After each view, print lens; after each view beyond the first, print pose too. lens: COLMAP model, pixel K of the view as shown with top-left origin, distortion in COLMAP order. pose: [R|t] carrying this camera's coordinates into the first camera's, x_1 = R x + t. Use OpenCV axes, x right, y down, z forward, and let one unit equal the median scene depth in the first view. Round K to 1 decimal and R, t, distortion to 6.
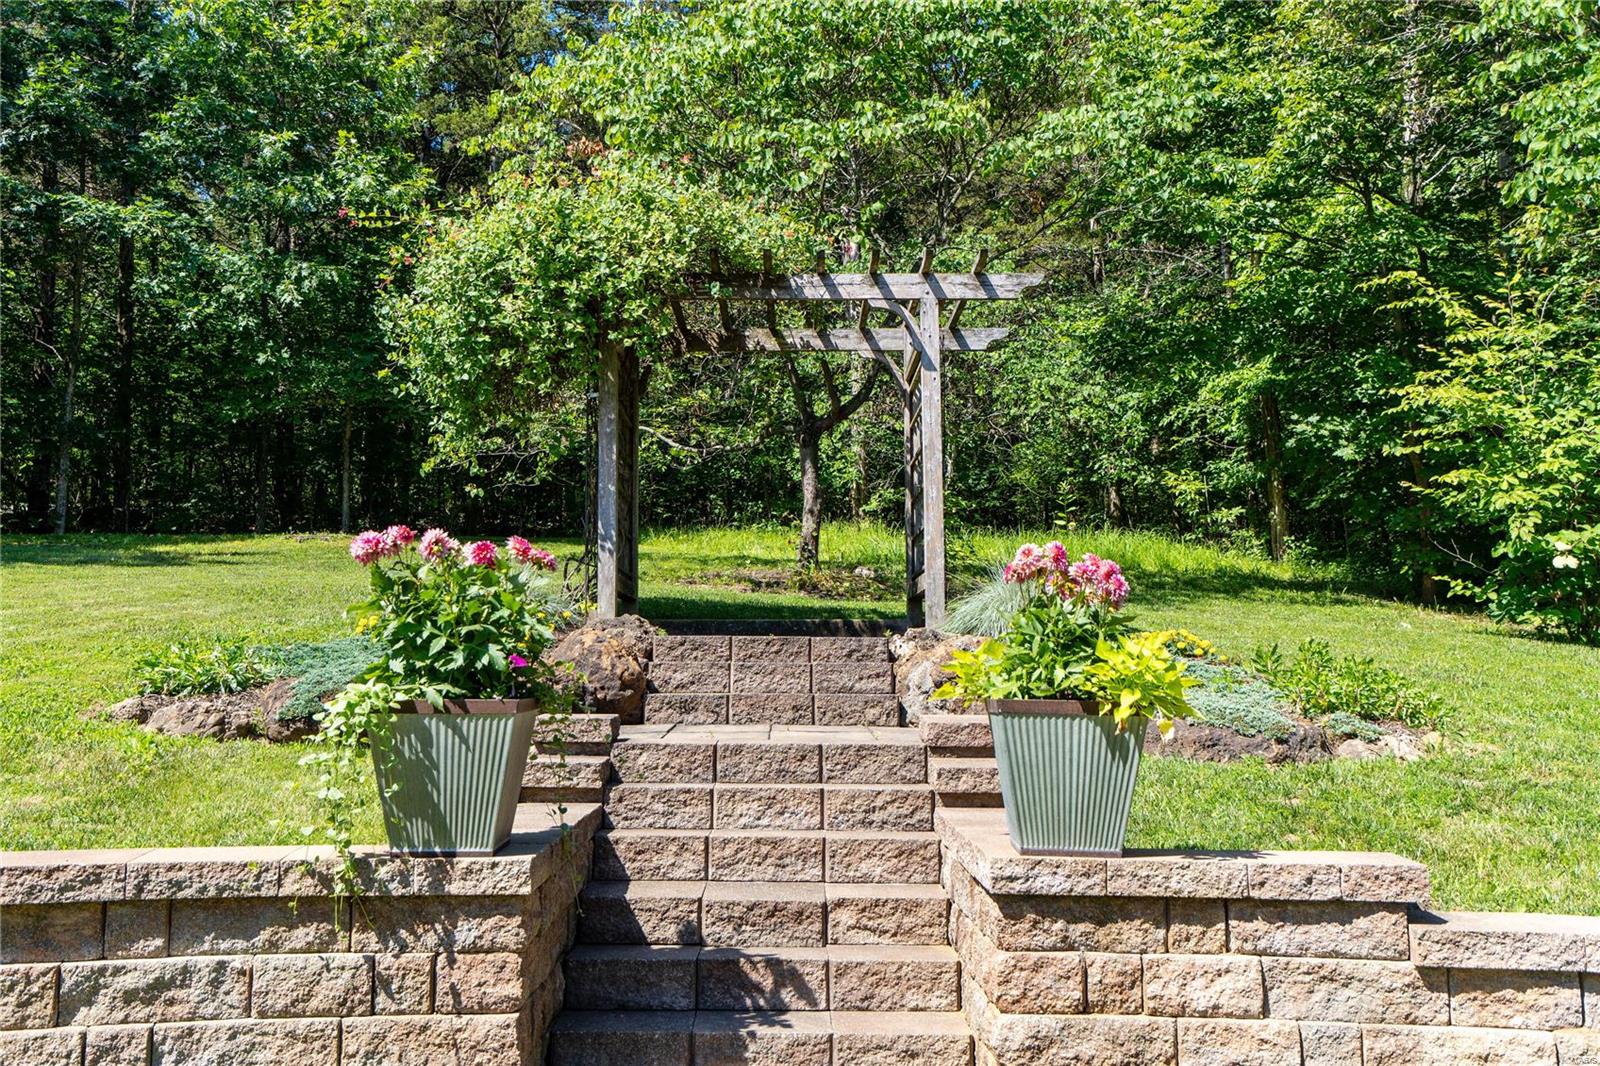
lens RADIAL K [[1368.8, 0, 801.3], [0, 1368.8, 524.4], [0, 0, 1]] dist [-0.006898, 0.014665]
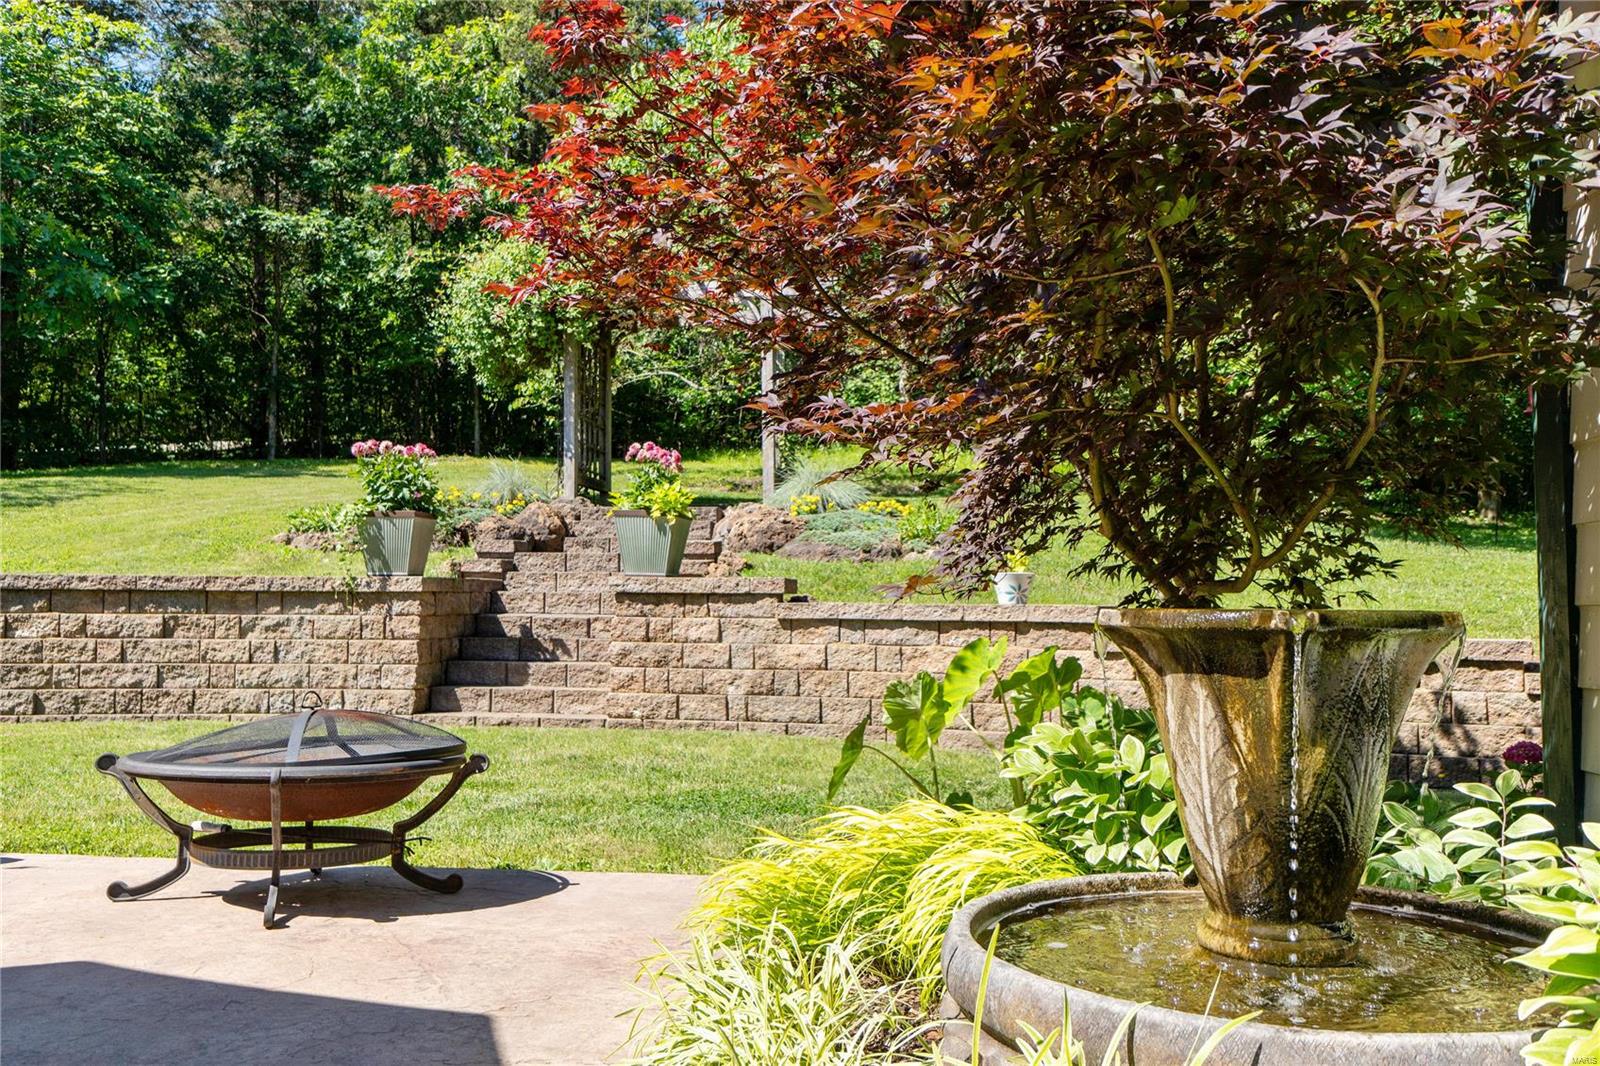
lens RADIAL K [[1368.8, 0, 799.5], [0, 1368.8, 538.2], [0, 0, 1]] dist [-0.006898, 0.014665]
pose [[0.989904, -0.006224, -0.141603, 0.800305], [0.015302, 0.997889, 0.063109, 0.034411], [0.140911, -0.064639, 0.987910, -1.279823]]
